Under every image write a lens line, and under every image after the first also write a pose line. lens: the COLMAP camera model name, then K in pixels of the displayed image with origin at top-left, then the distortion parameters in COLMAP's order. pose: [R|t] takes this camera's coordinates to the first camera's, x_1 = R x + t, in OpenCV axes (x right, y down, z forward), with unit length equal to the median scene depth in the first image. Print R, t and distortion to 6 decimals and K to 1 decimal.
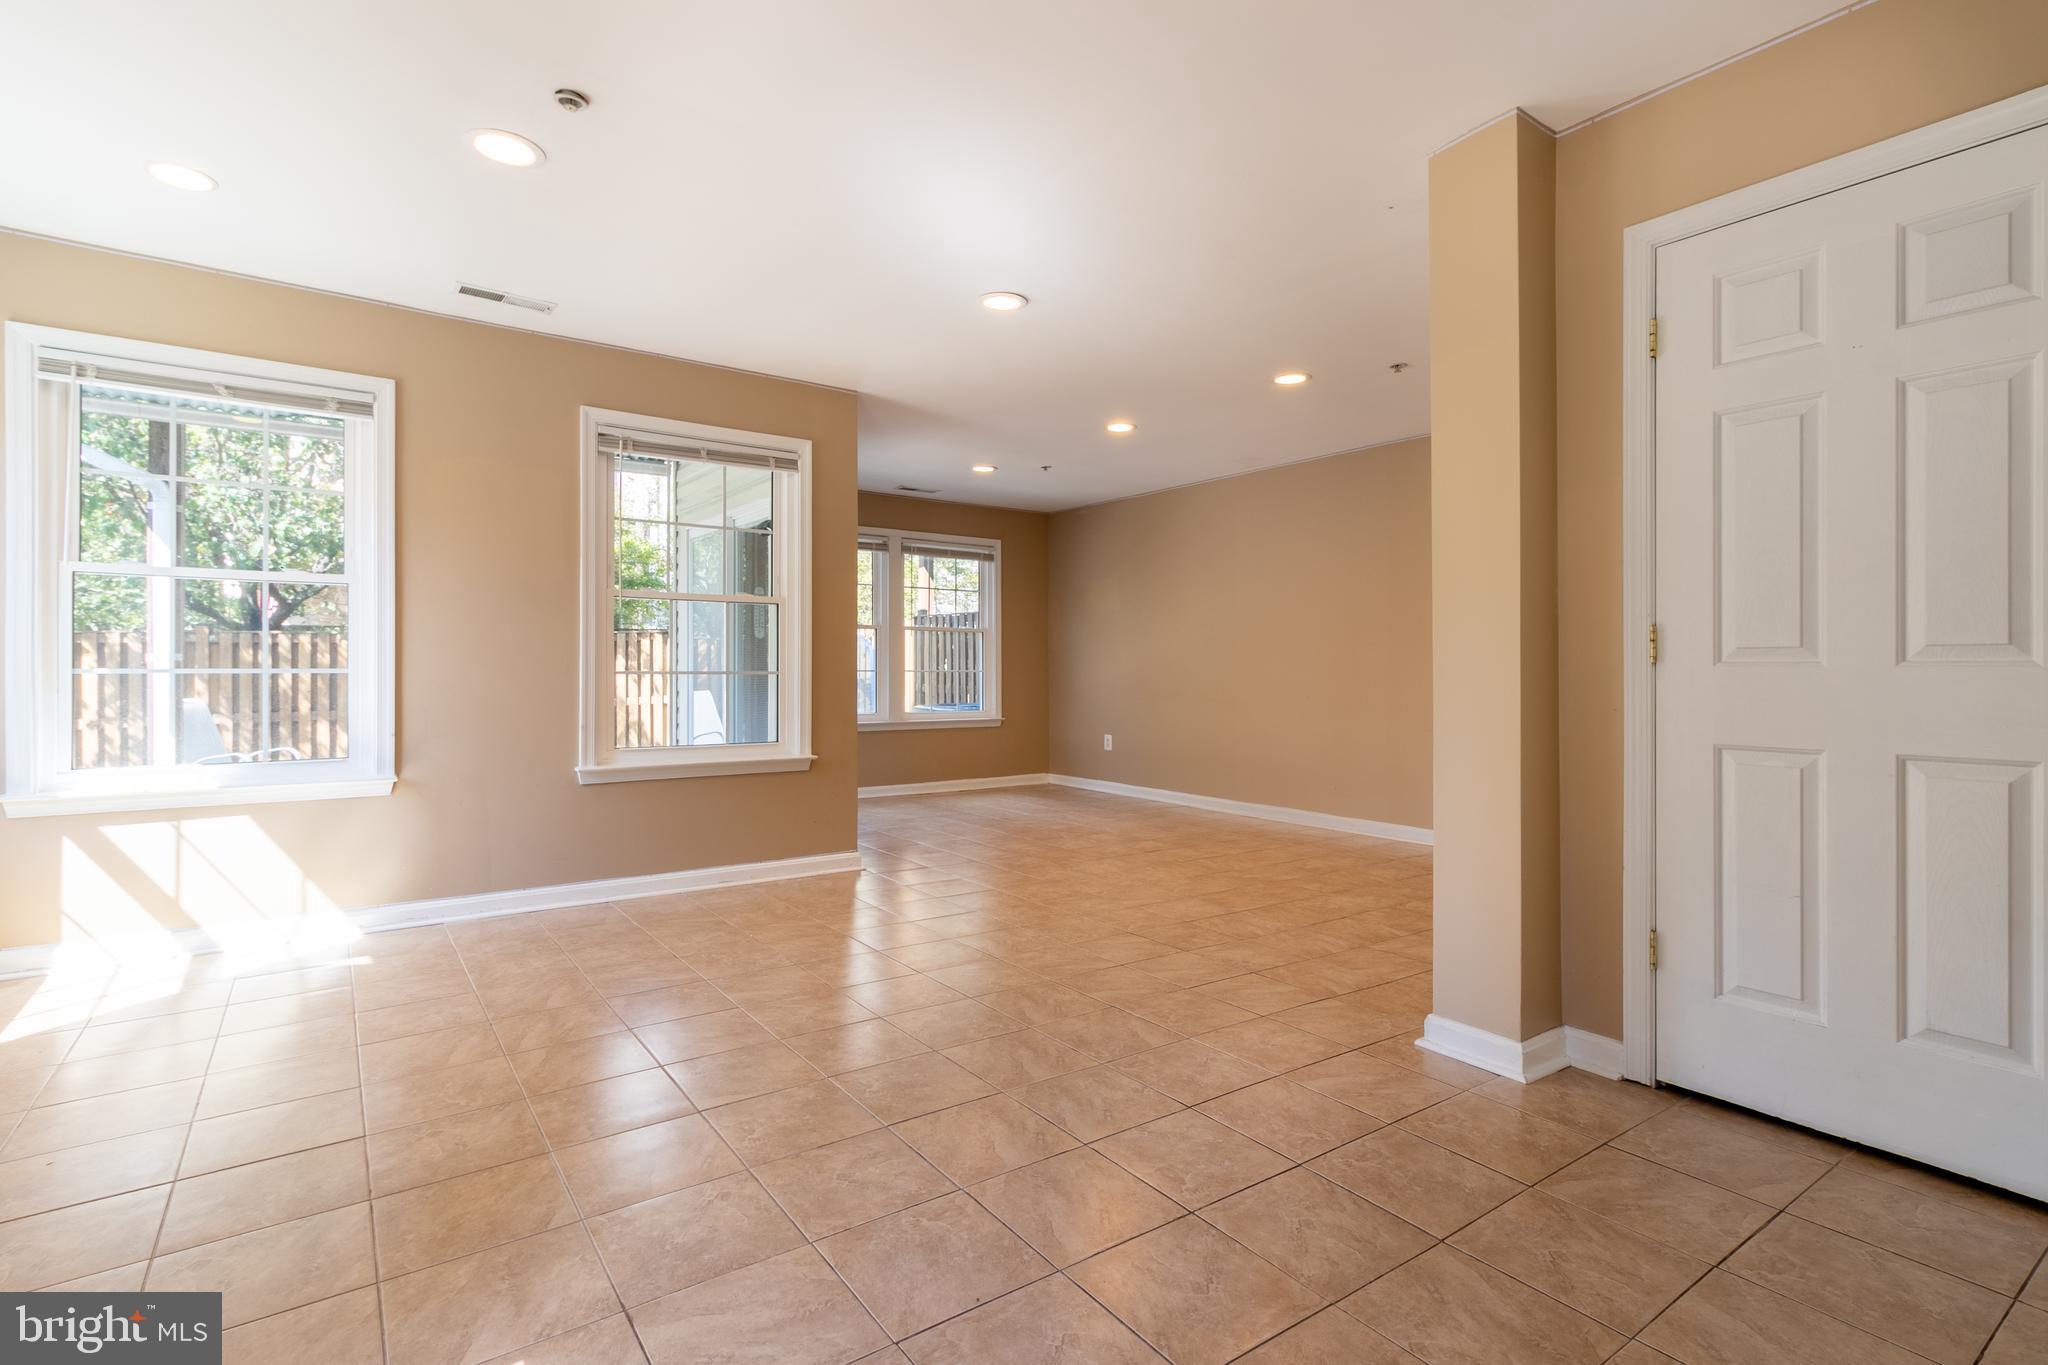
lens RADIAL K [[949.6, 0, 1008.2], [0, 949.6, 671.2], [0, 0, 1]] dist [-0.000126, 0.000740]
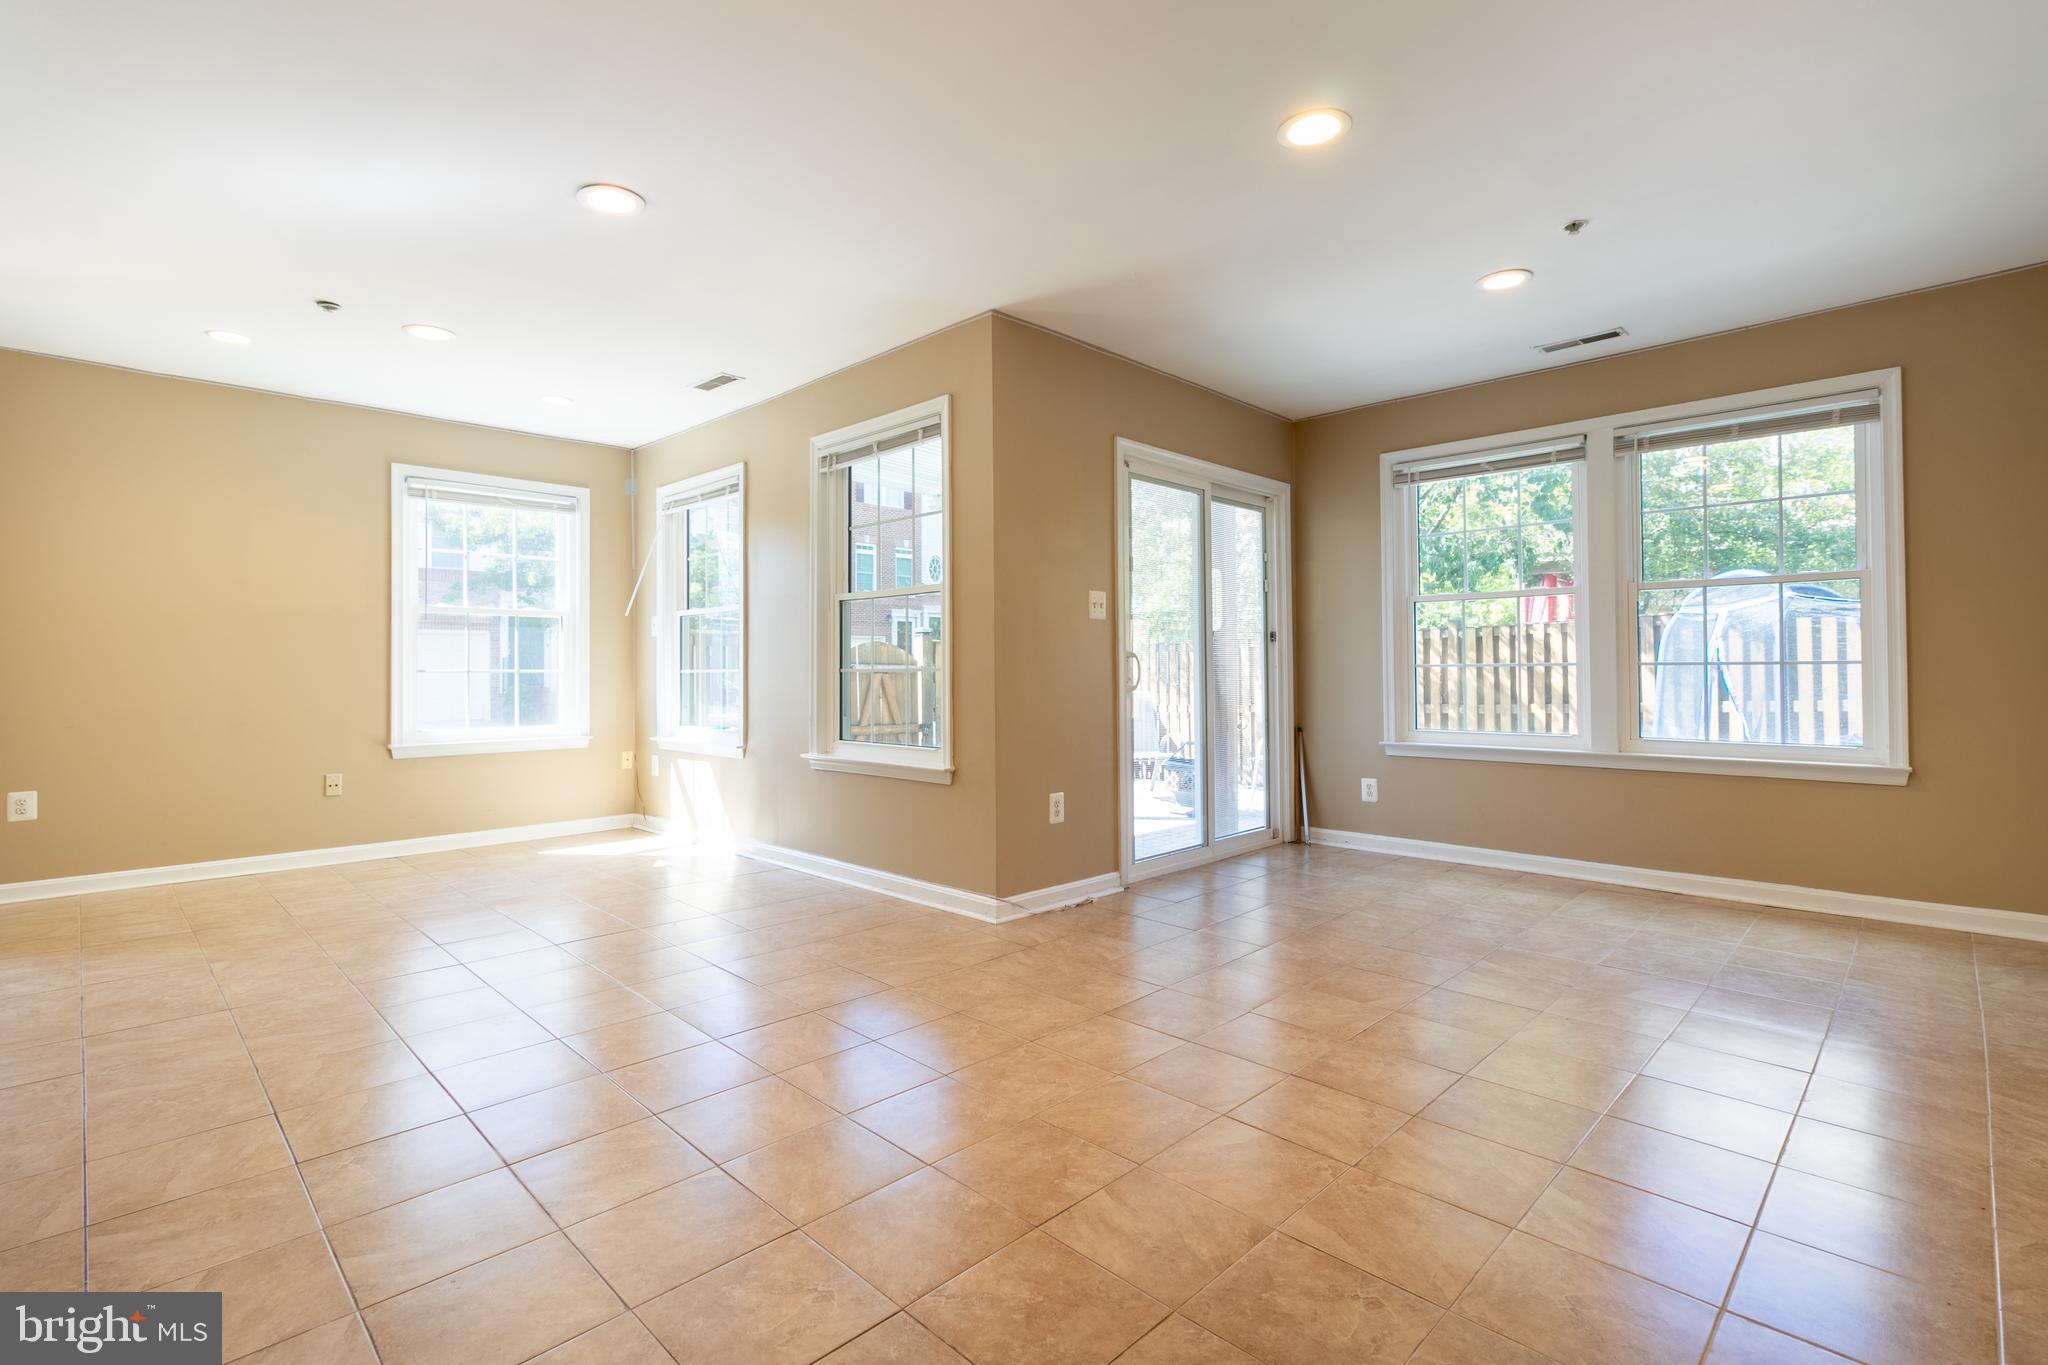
lens RADIAL K [[949.6, 0, 1015.5], [0, 949.6, 669.1], [0, 0, 1]] dist [-0.000126, 0.000740]
pose [[0.179952, -0.002726, -0.983672, 0.357178], [0.007238, 0.999973, -0.001447, 0.001509], [0.983649, -0.006859, 0.179966, 0.510191]]
